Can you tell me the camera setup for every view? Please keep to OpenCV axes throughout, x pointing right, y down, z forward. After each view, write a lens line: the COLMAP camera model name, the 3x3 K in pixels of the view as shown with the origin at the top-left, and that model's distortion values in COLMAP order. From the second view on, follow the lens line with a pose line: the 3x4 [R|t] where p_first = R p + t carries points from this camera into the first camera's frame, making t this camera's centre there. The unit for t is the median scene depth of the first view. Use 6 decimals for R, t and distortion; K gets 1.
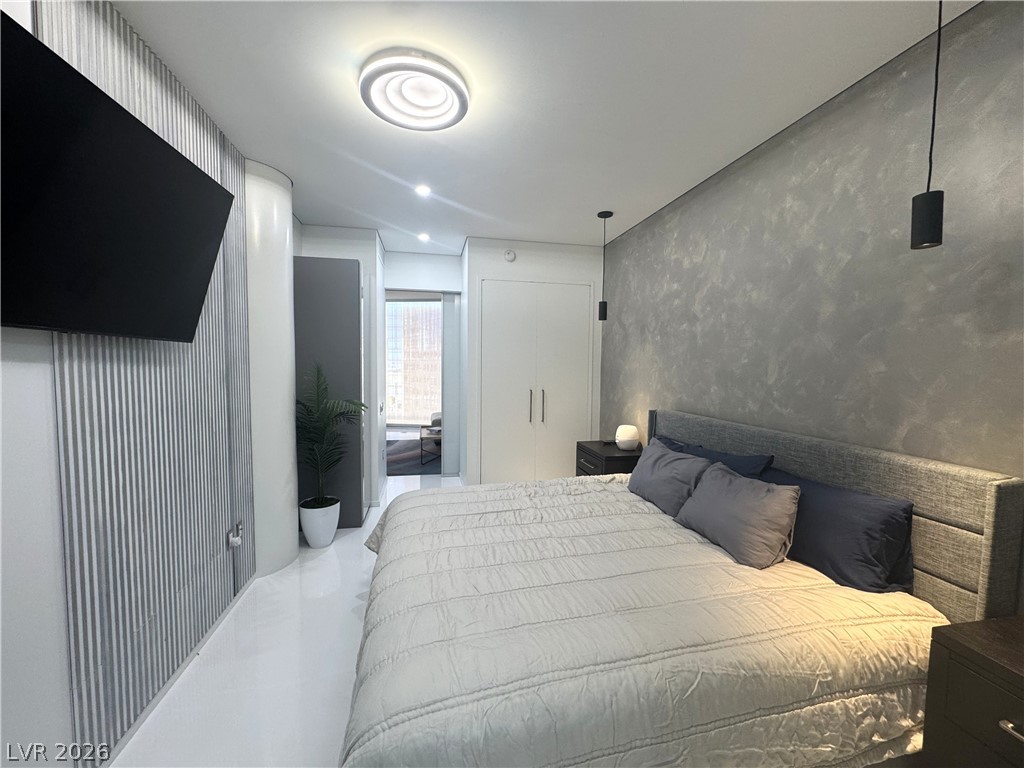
lens RADIAL K [[408.5, 0, 510.9], [0, 408.5, 385.4], [0, 0, 1]] dist [-0.003087, 0.000005]
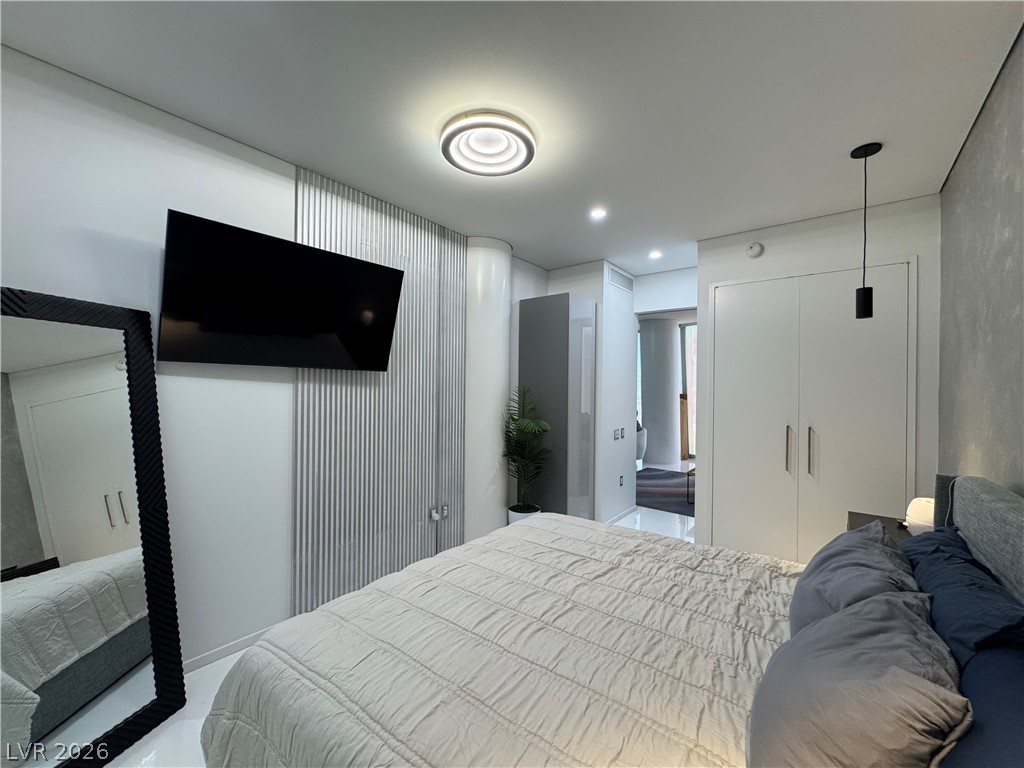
lens RADIAL K [[408.5, 0, 510.9], [0, 408.5, 385.4], [0, 0, 1]] dist [-0.003087, 0.000005]
pose [[0.631568, -0.004547, -0.775307, 0.494978], [-0.049154, 0.997736, -0.045893, -0.004198], [0.773761, 0.067094, 0.629915, 0.280182]]
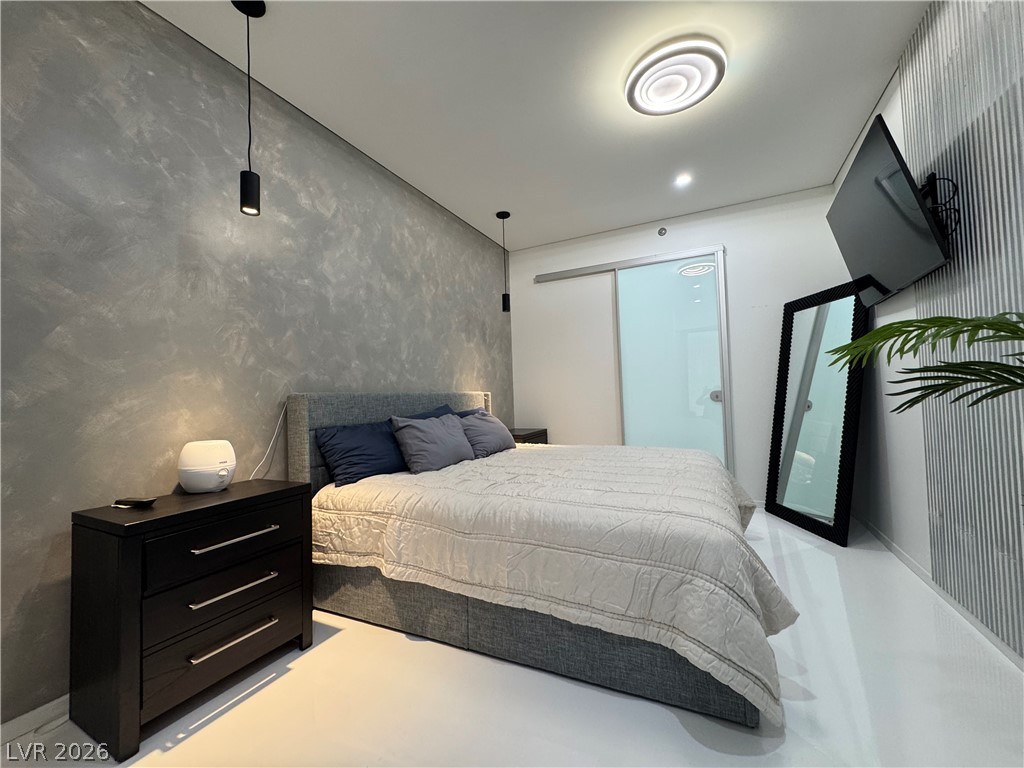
lens RADIAL K [[408.5, 0, 510.9], [0, 408.5, 385.4], [0, 0, 1]] dist [-0.003087, 0.000005]
pose [[-0.784892, 0.032993, 0.618753, -0.402366], [0.059482, 0.997982, 0.022240, 0.063670], [-0.616771, 0.054261, -0.785271, 1.620922]]
